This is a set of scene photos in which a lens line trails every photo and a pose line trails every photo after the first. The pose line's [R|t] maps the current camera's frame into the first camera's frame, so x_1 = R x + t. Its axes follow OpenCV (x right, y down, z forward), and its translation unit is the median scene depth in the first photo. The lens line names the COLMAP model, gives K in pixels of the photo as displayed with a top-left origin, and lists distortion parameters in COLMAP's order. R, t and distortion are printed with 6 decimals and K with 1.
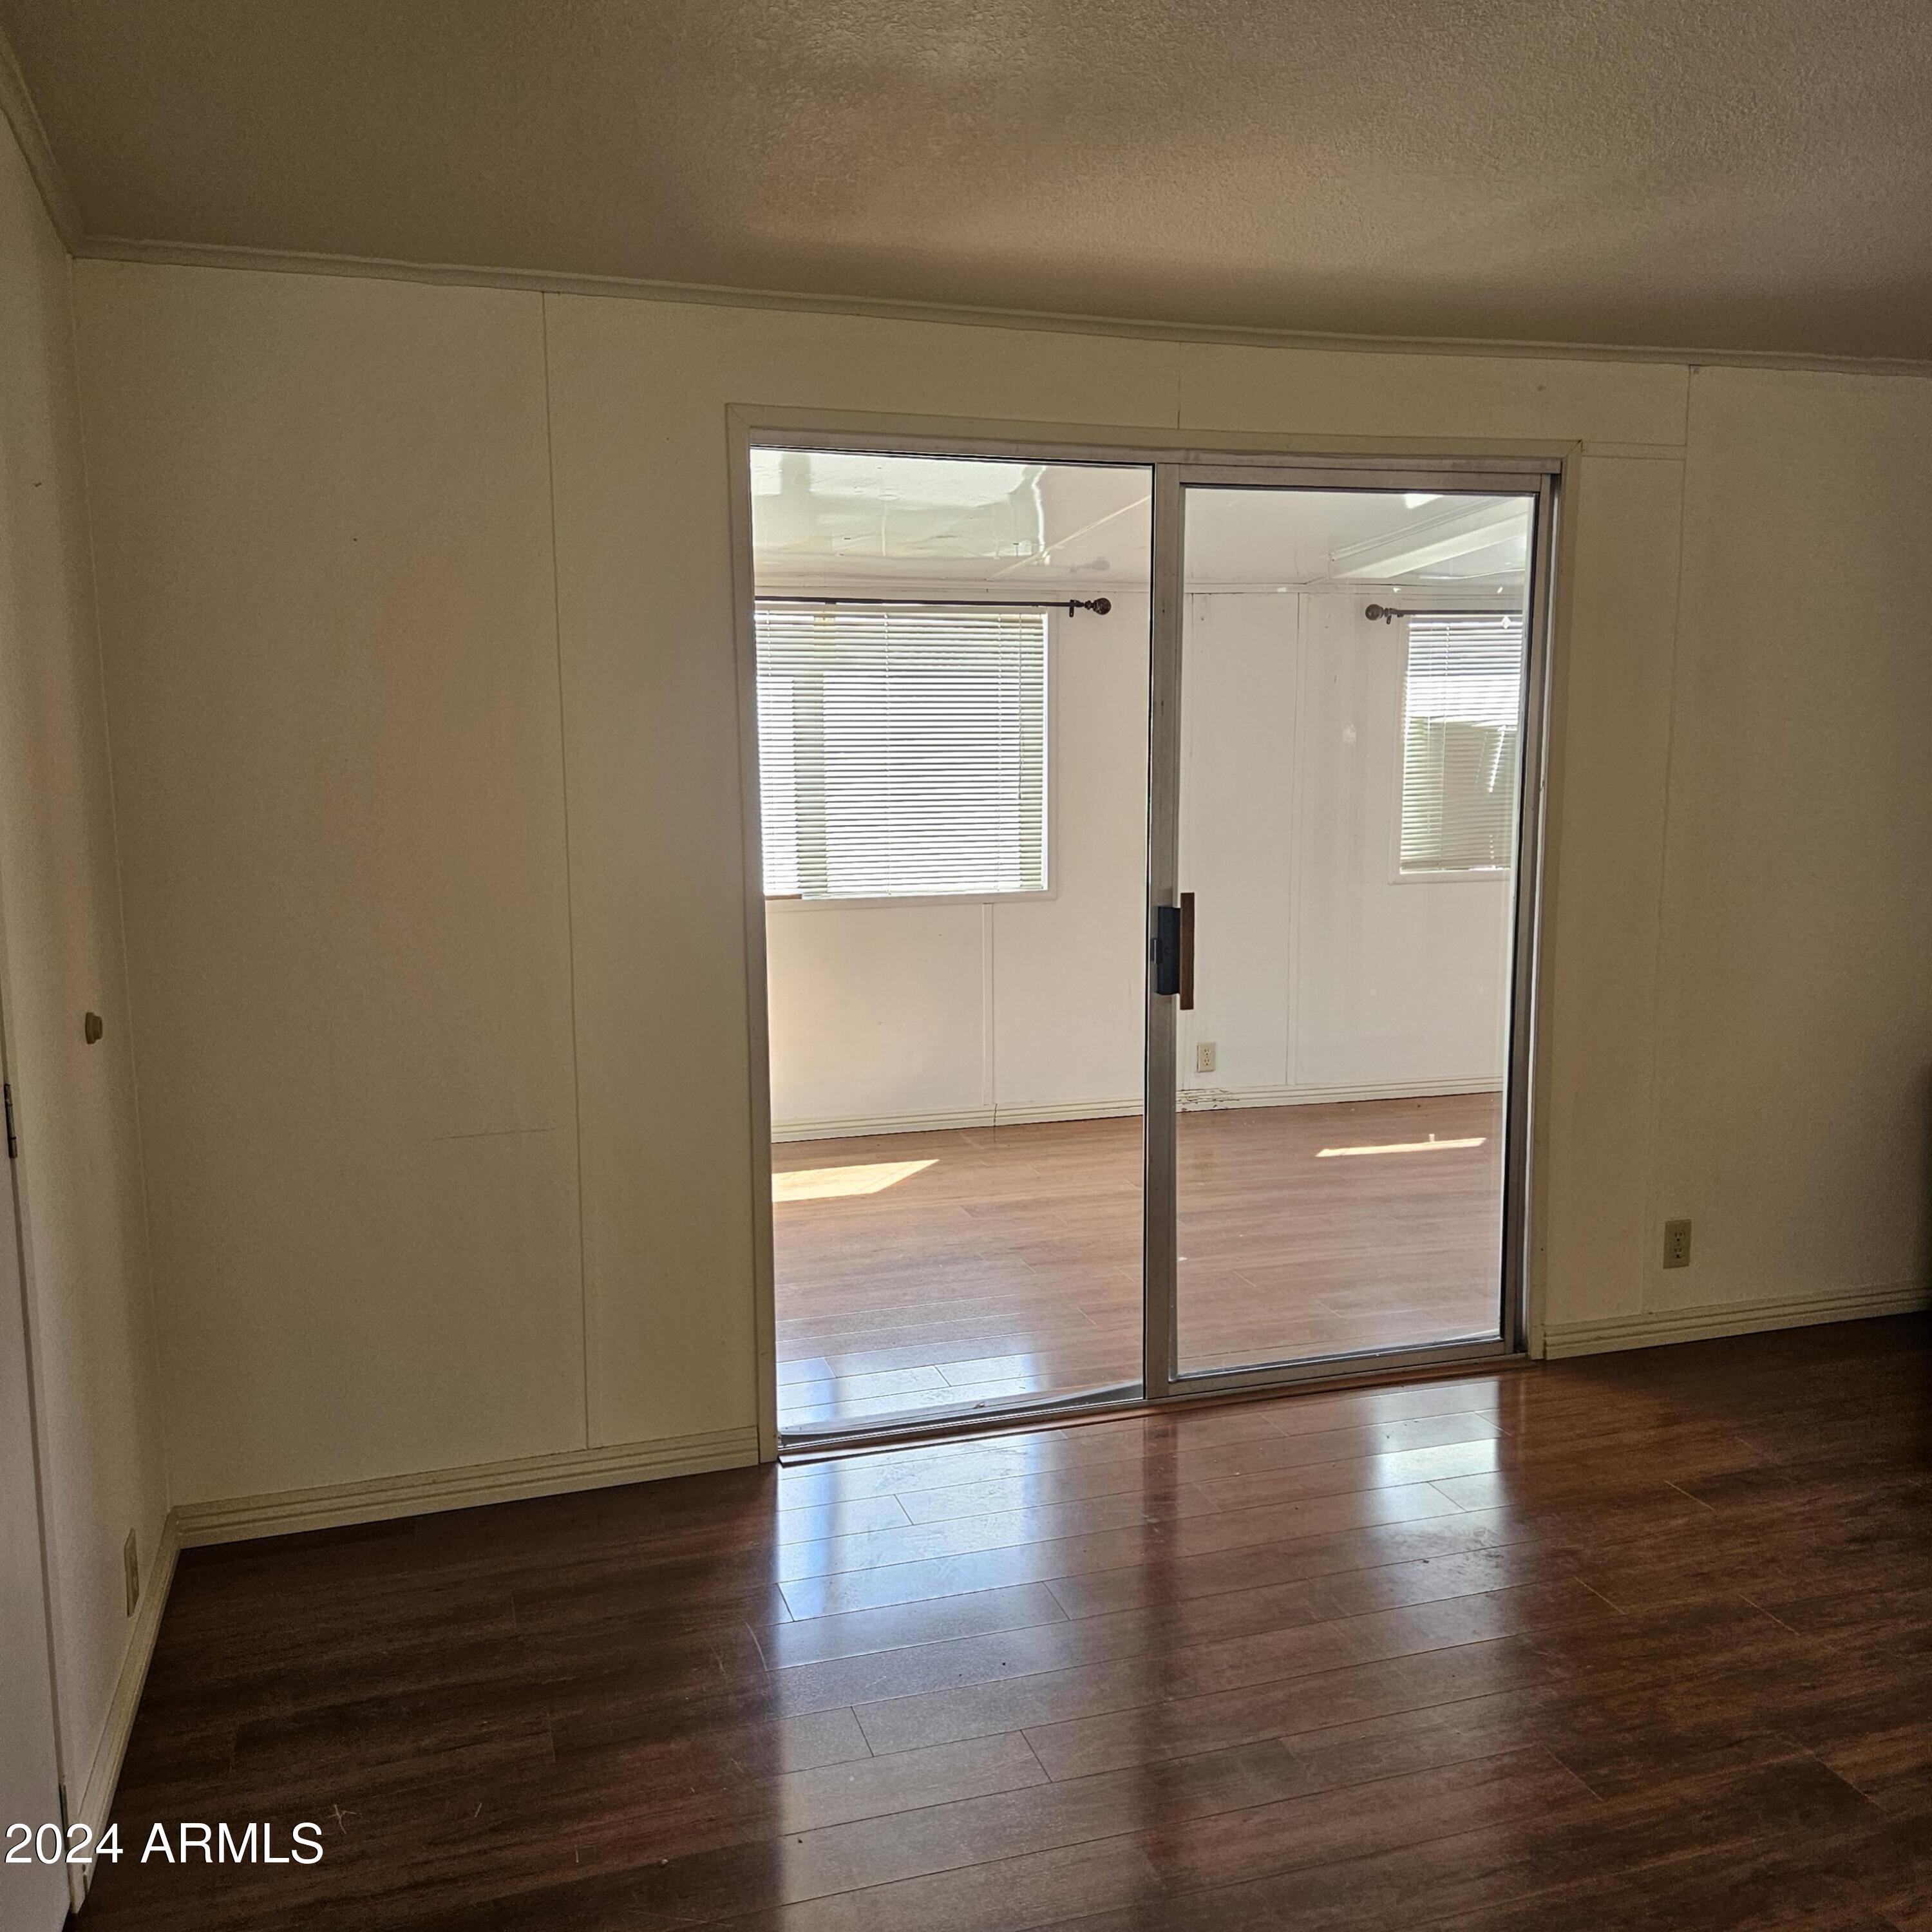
lens RADIAL K [[1711.0, 0, 954.1], [0, 1711.0, 967.3], [0, 0, 1]] dist [0.084661, -0.077542]
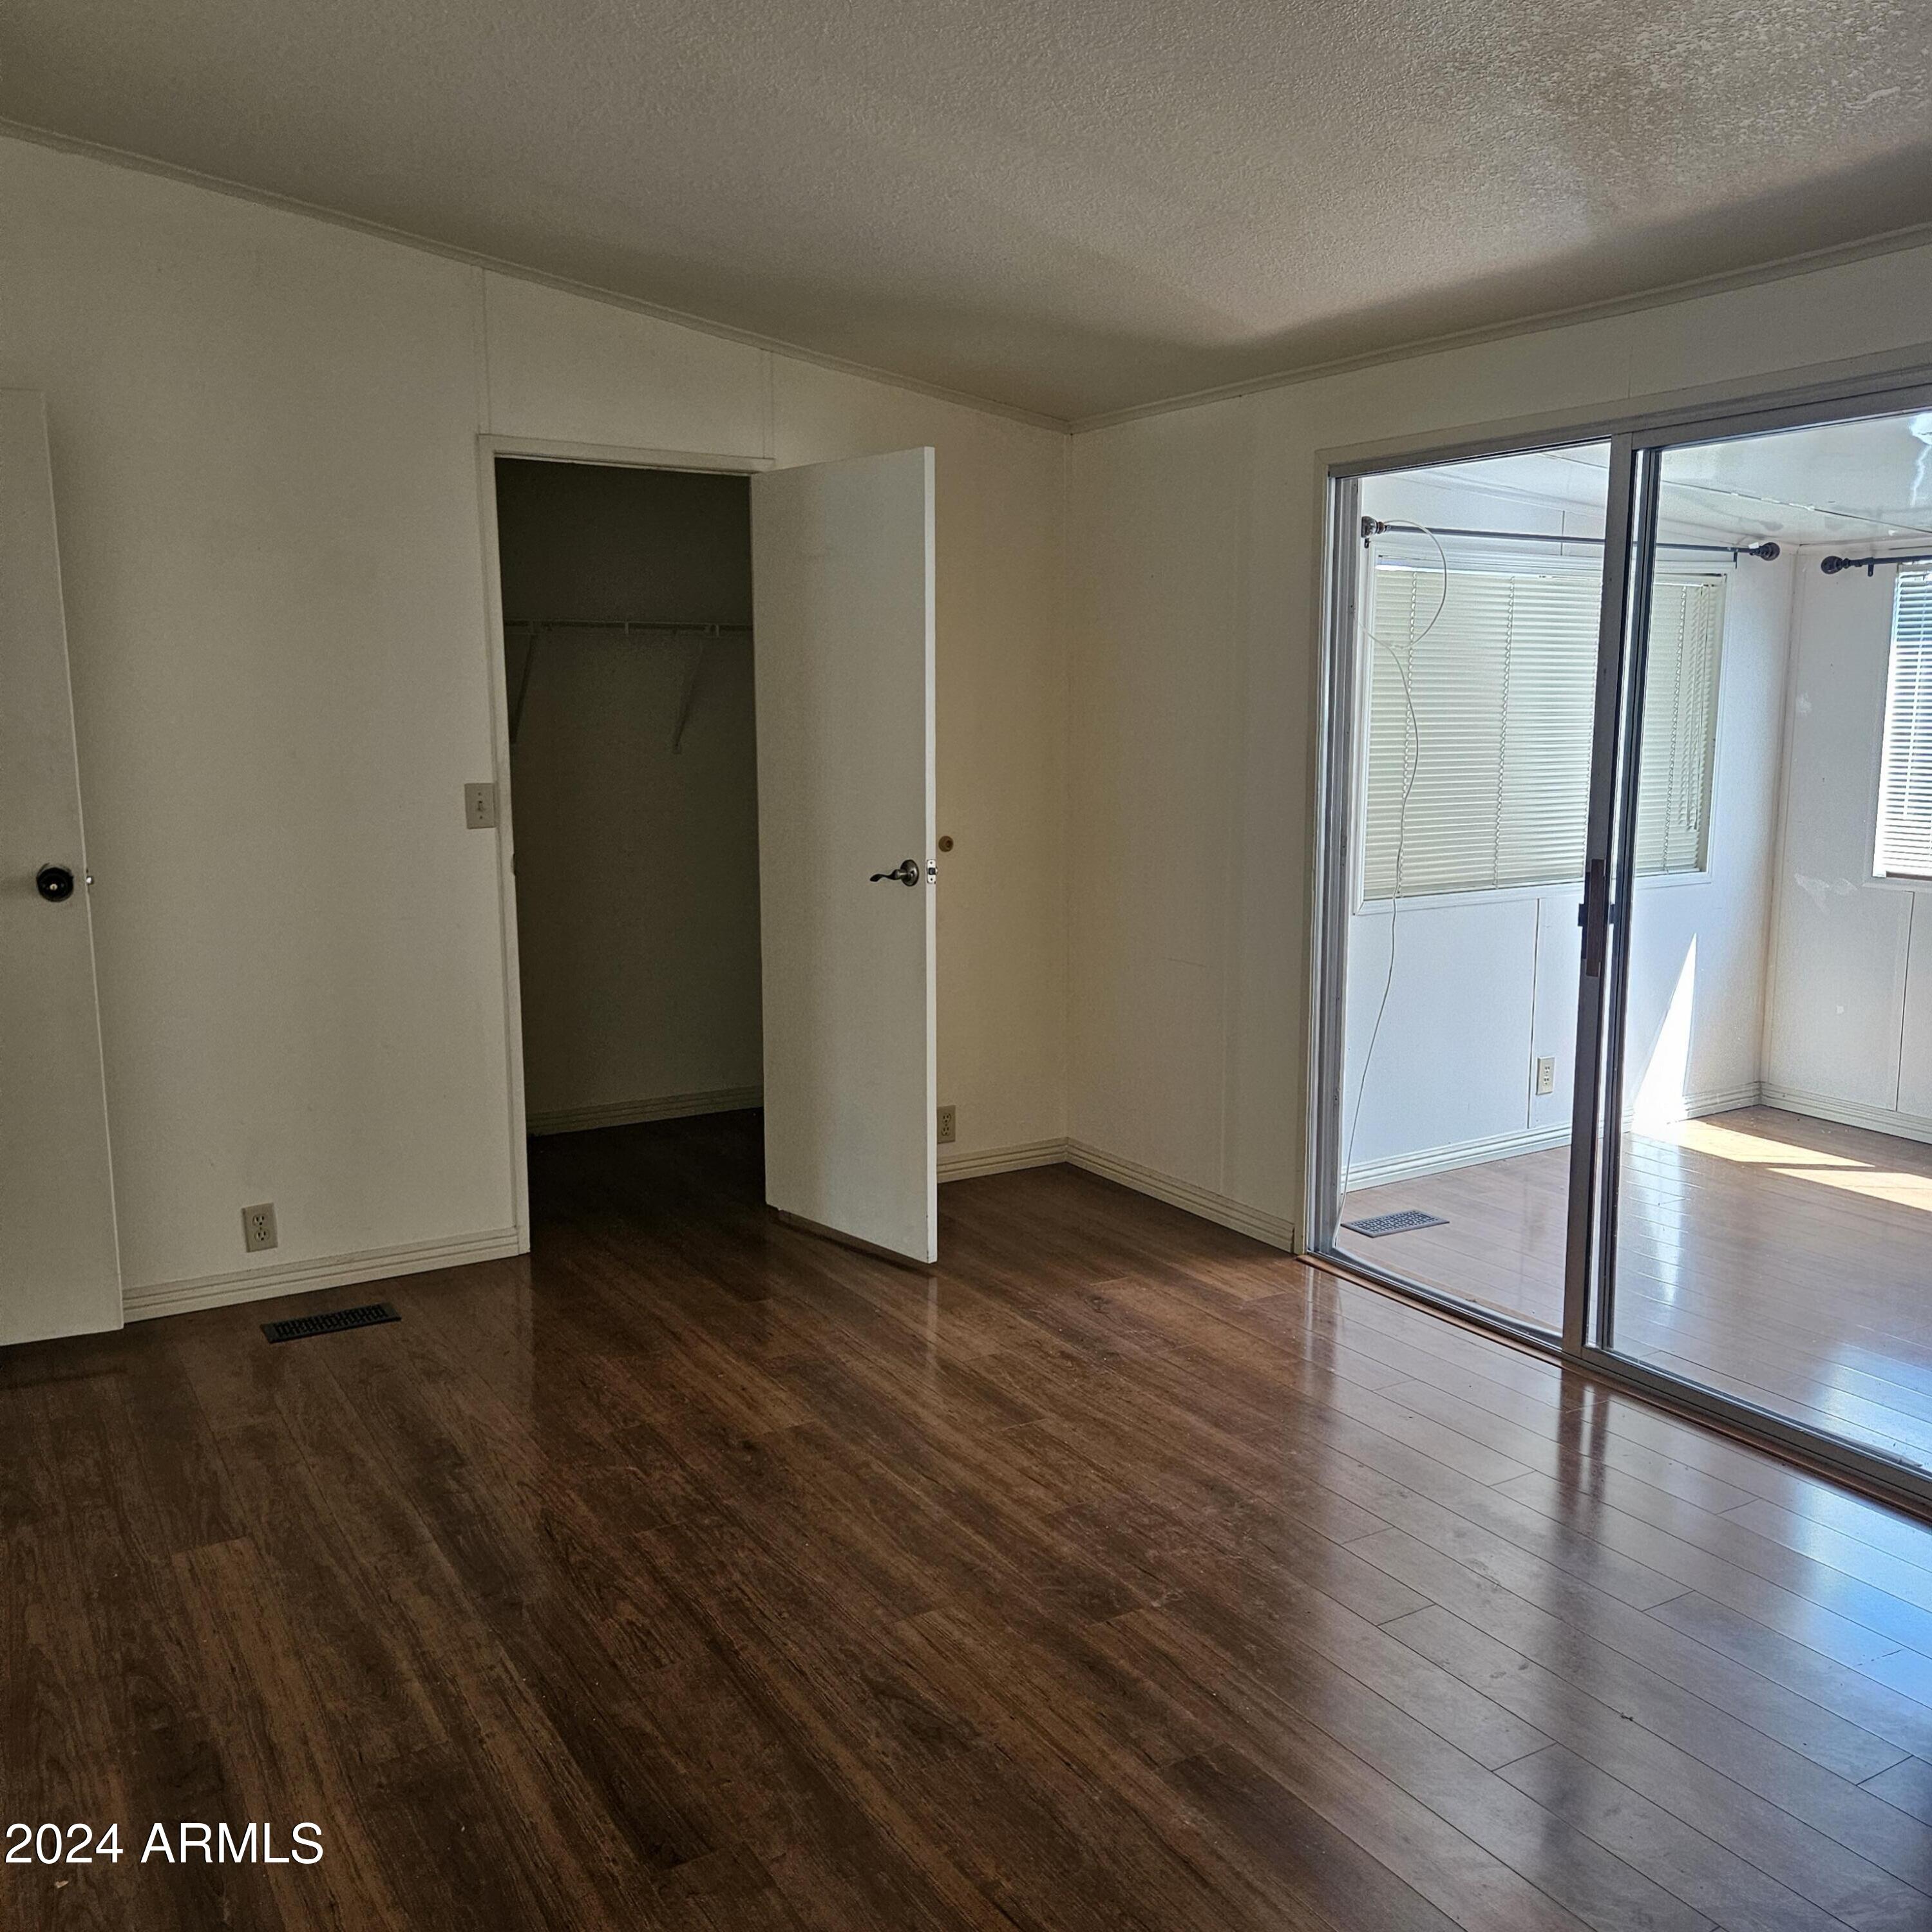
lens RADIAL K [[1711.0, 0, 952.1], [0, 1711.0, 965.3], [0, 0, 1]] dist [0.084661, -0.077542]
pose [[0.240822, 0.162386, -0.956888, 1.059208], [-0.144452, 0.980921, 0.130110, -0.061265], [0.959759, 0.106891, 0.259685, 0.388912]]
